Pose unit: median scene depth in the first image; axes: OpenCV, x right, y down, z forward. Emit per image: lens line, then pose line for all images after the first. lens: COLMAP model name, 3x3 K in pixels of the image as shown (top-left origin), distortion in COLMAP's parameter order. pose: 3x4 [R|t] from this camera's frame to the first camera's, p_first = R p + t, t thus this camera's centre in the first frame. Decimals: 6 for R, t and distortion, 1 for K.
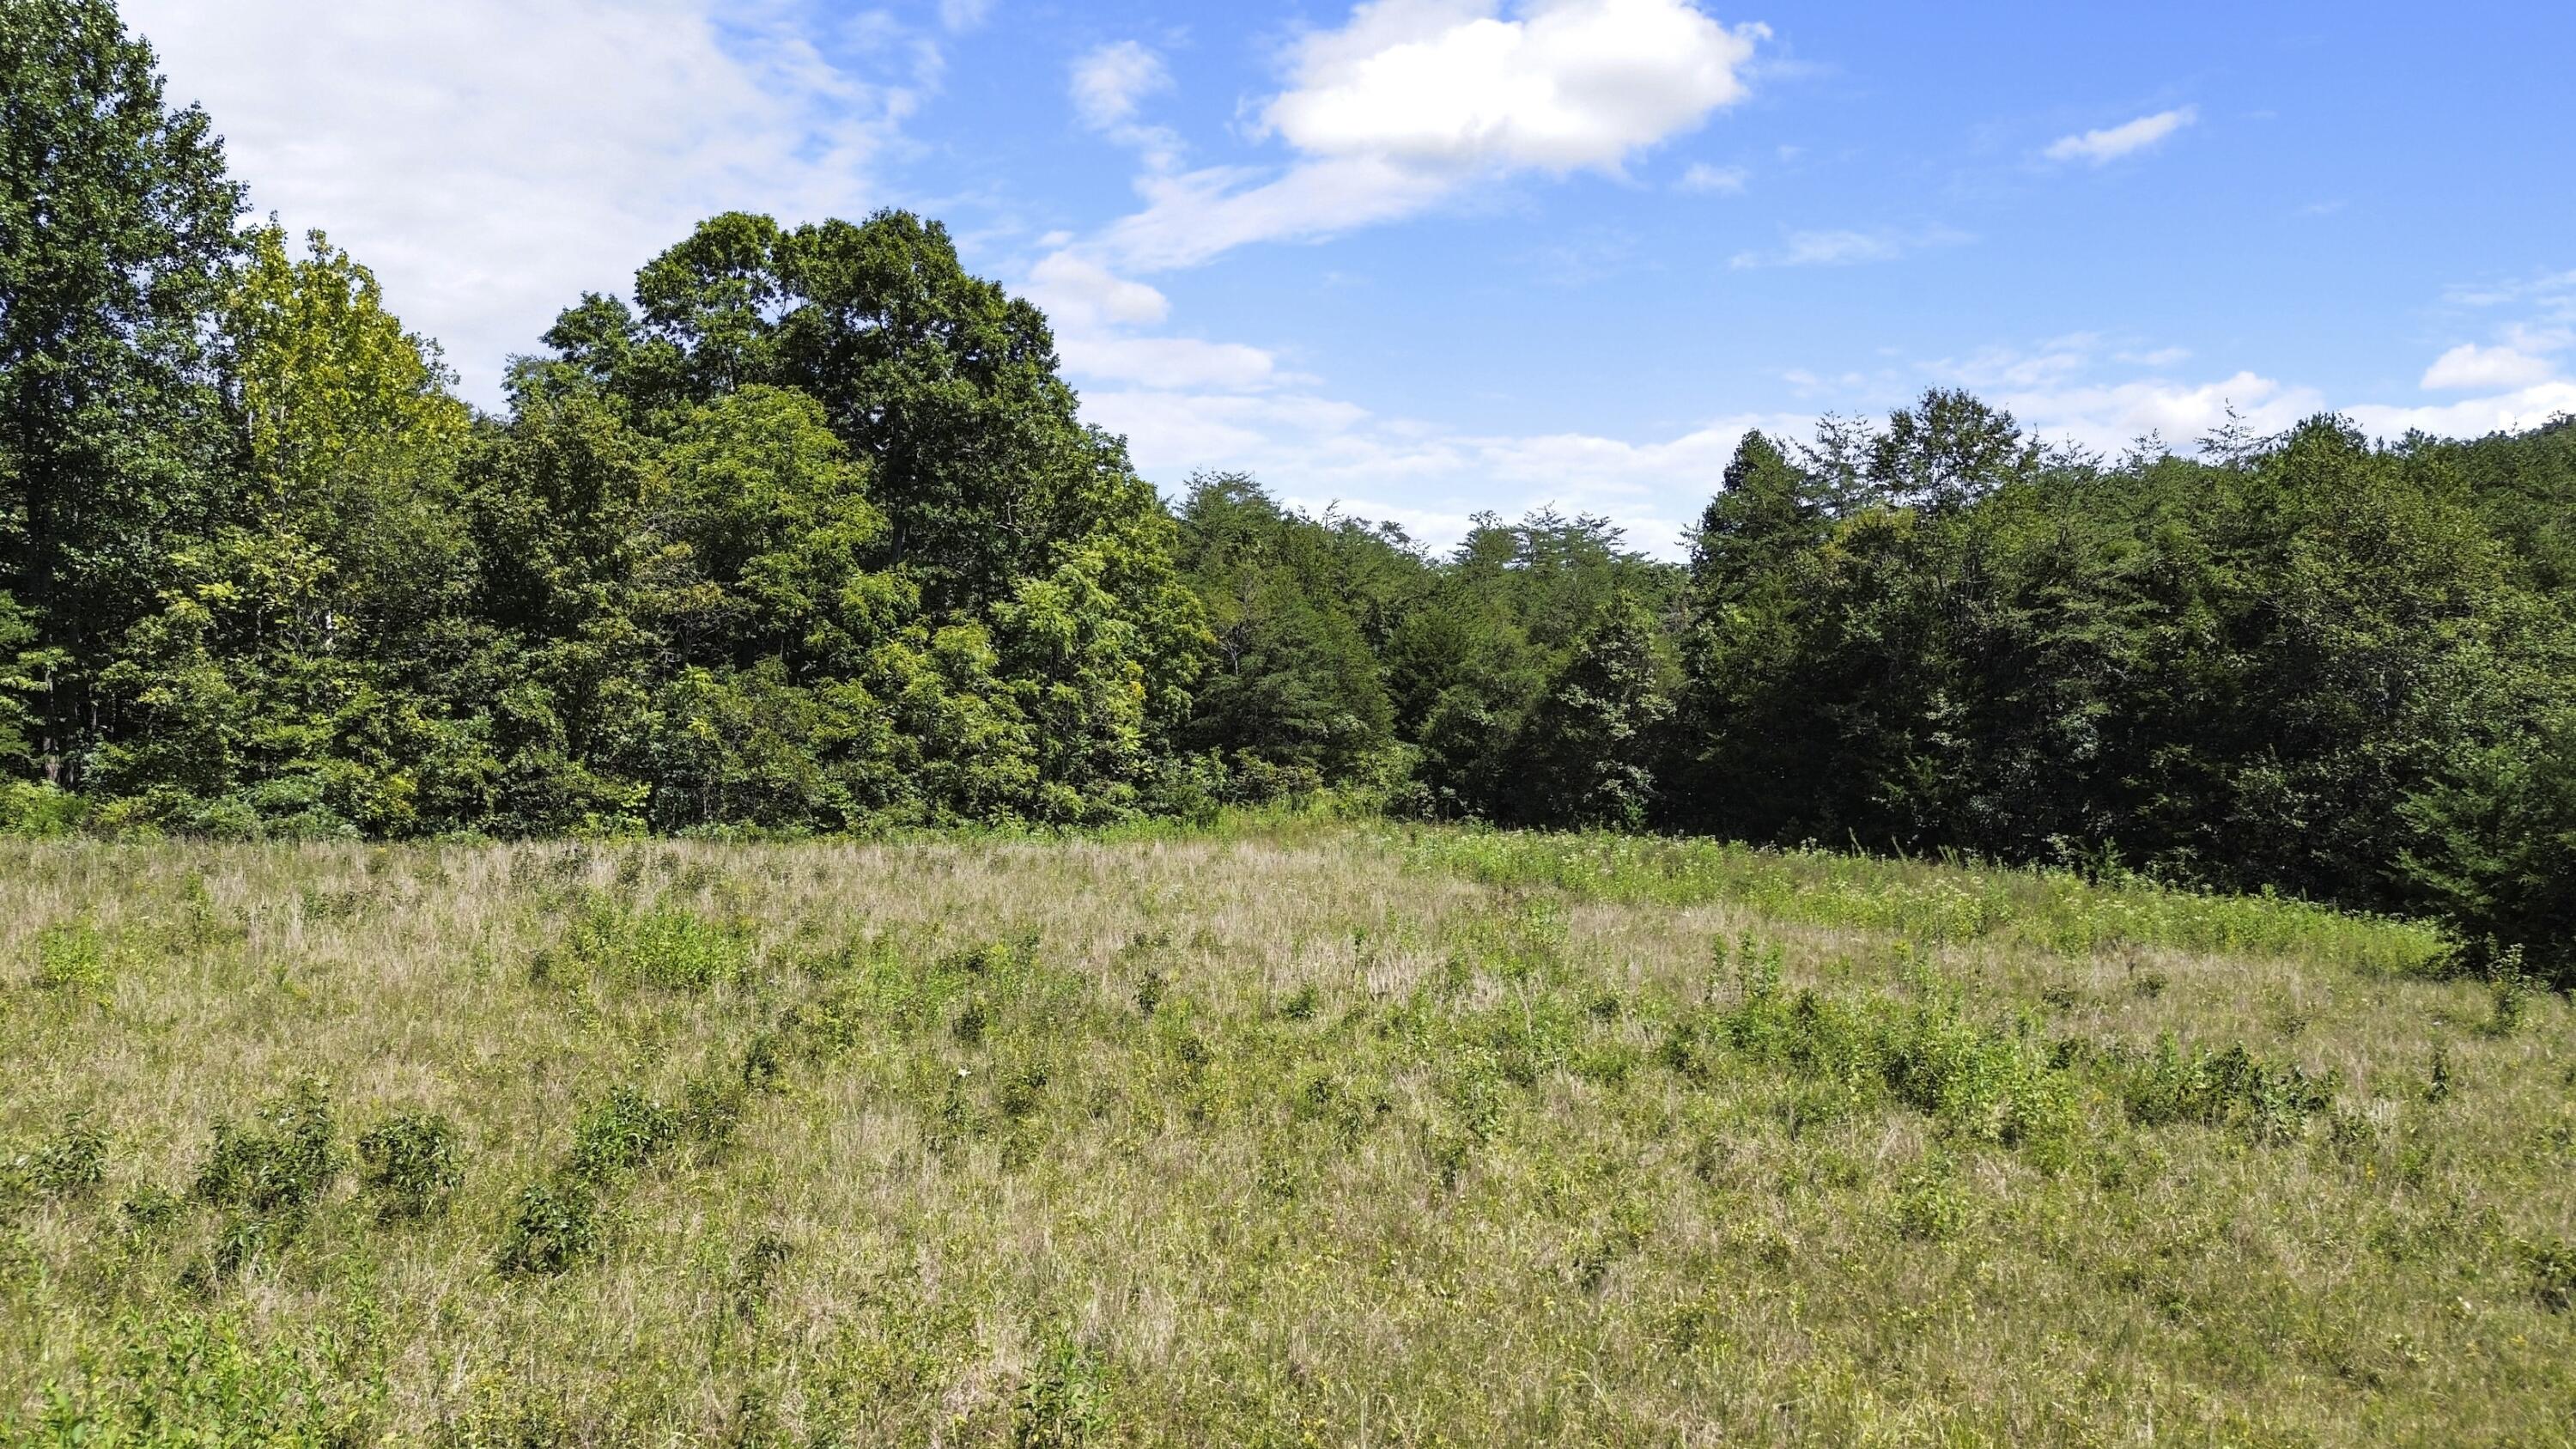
lens RADIAL K [[1823.7, 0, 1289.3], [0, 1823.7, 711.5], [0, 0, 1]] dist [0.089946, -0.091025]
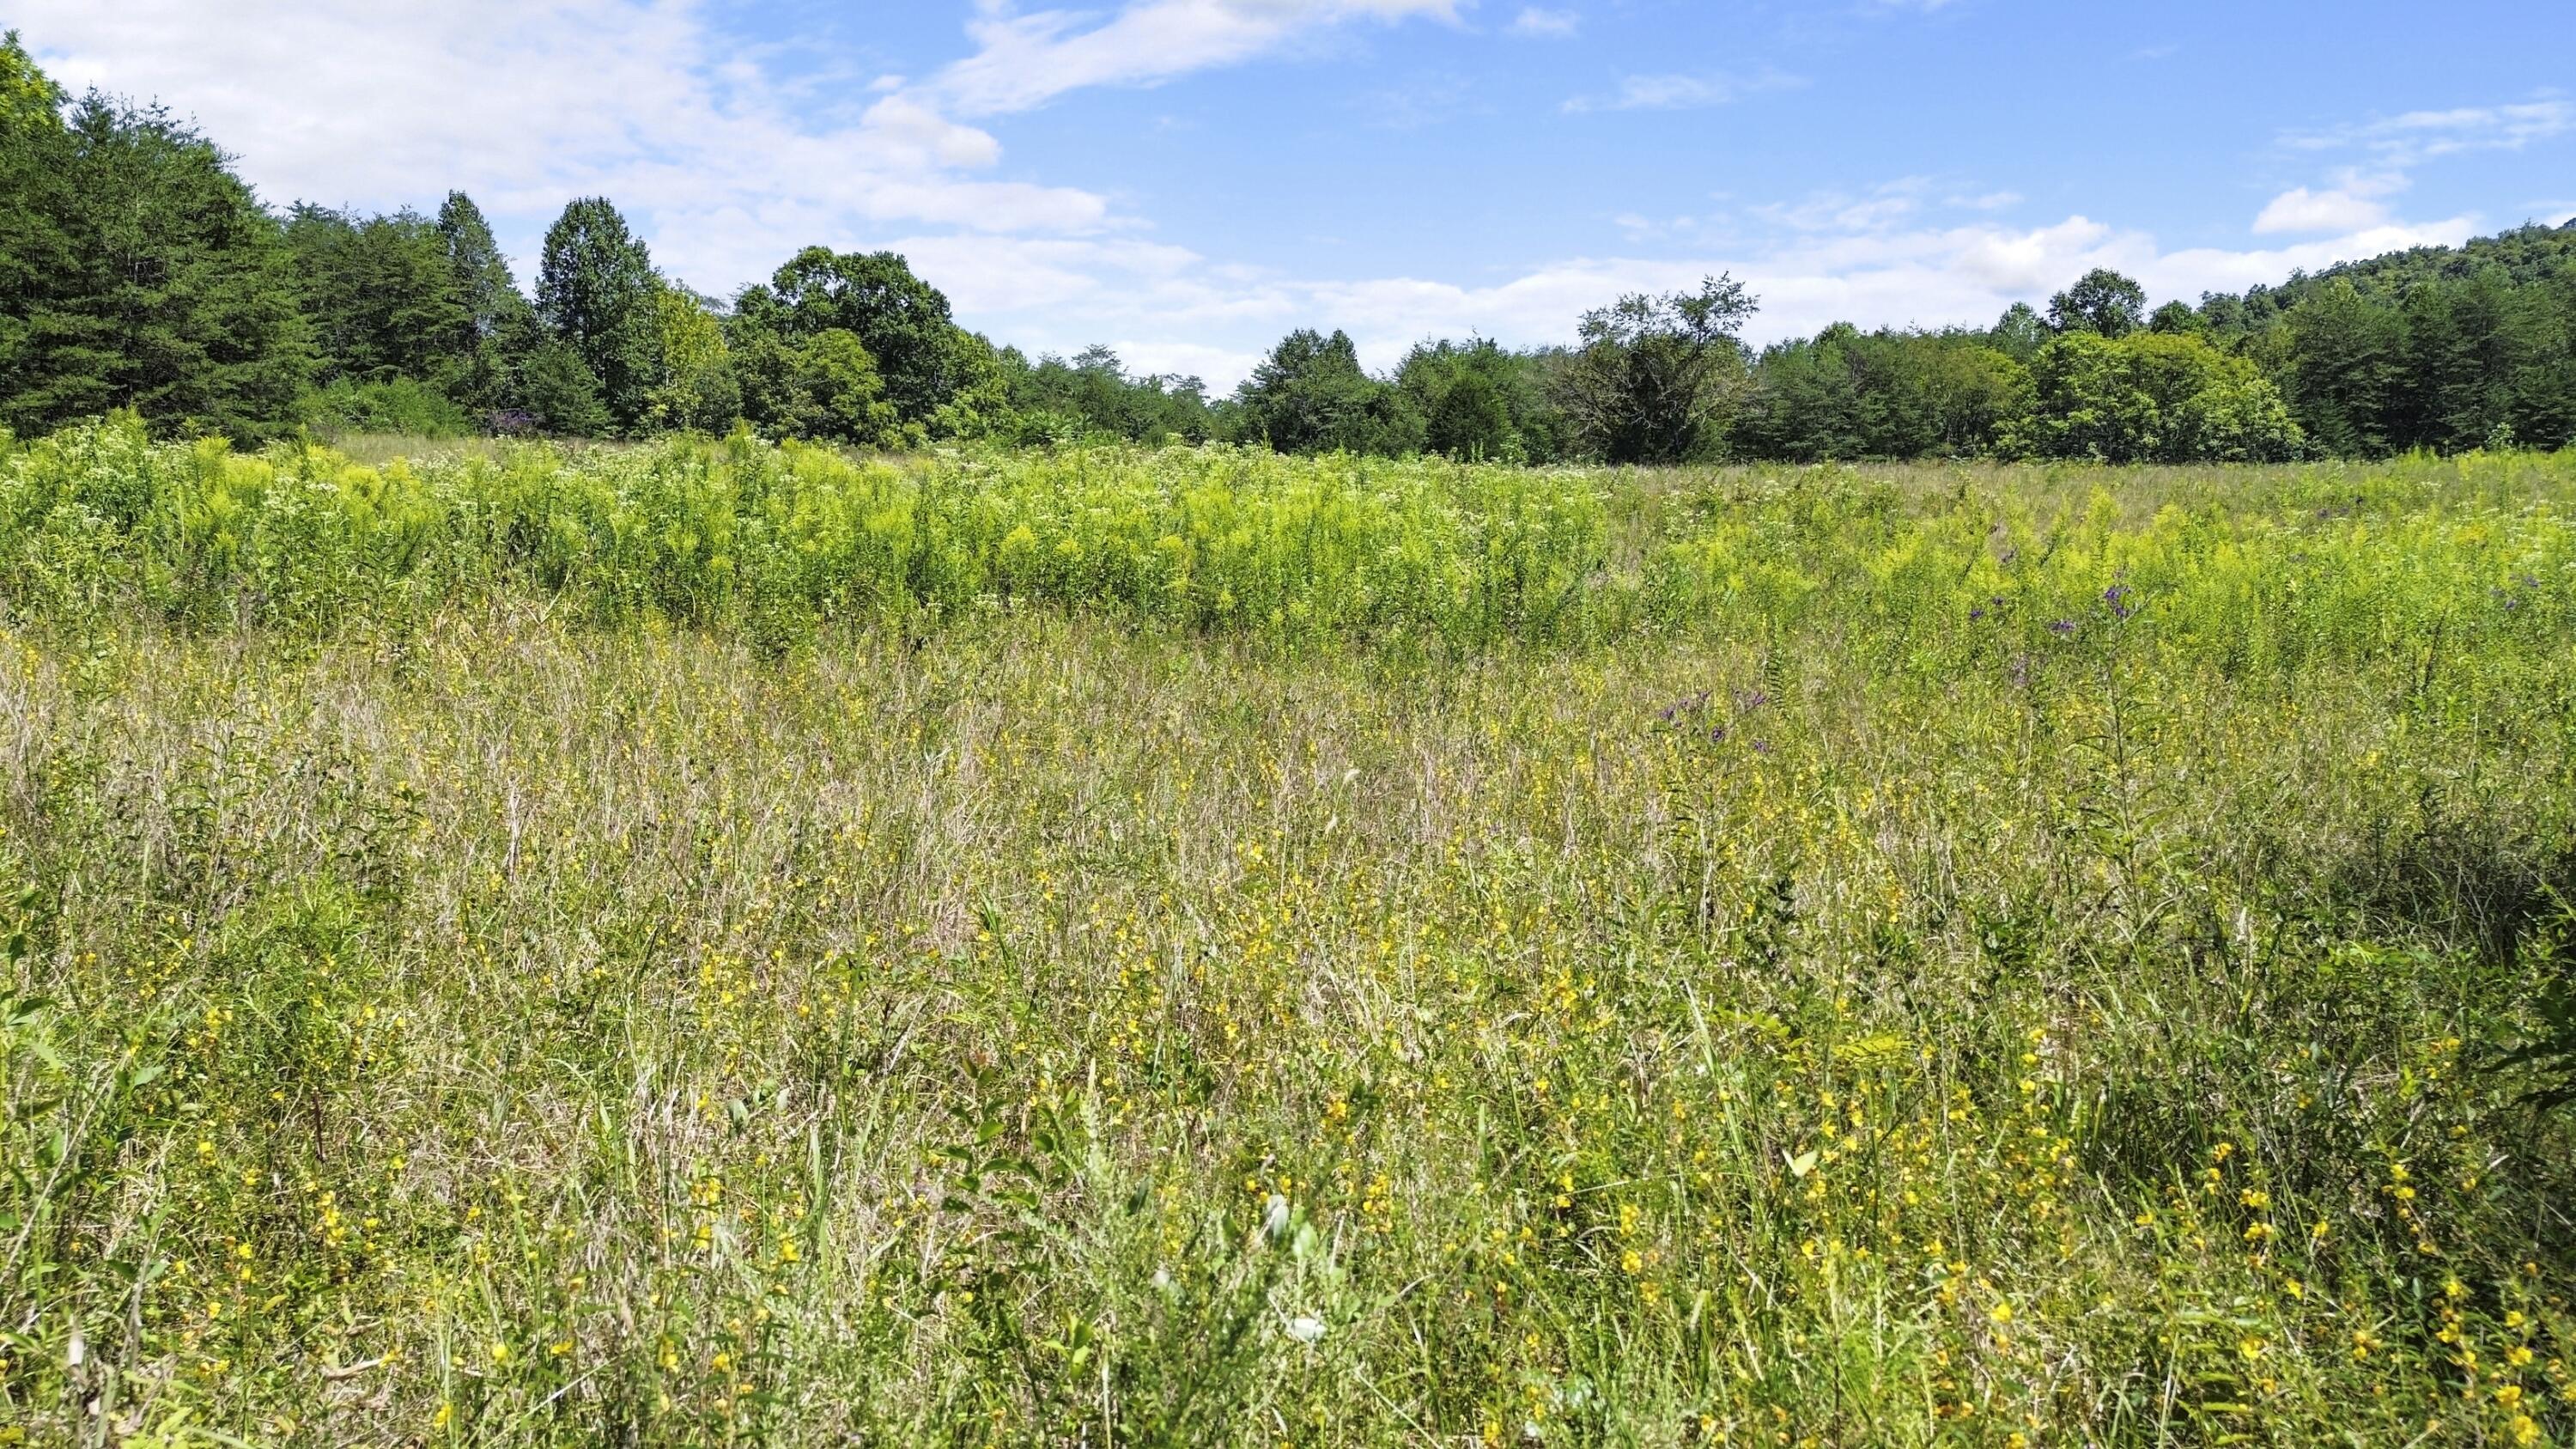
lens RADIAL K [[1815.8, 0, 1288.0], [0, 1815.8, 724.5], [0, 0, 1]] dist [0.105580, -0.166284]
pose [[0.999989, -0.003701, 0.002906, 0.320224], [0.003425, 0.995947, 0.089880, 0.137862], [-0.003227, -0.089869, 0.995948, -1.514800]]
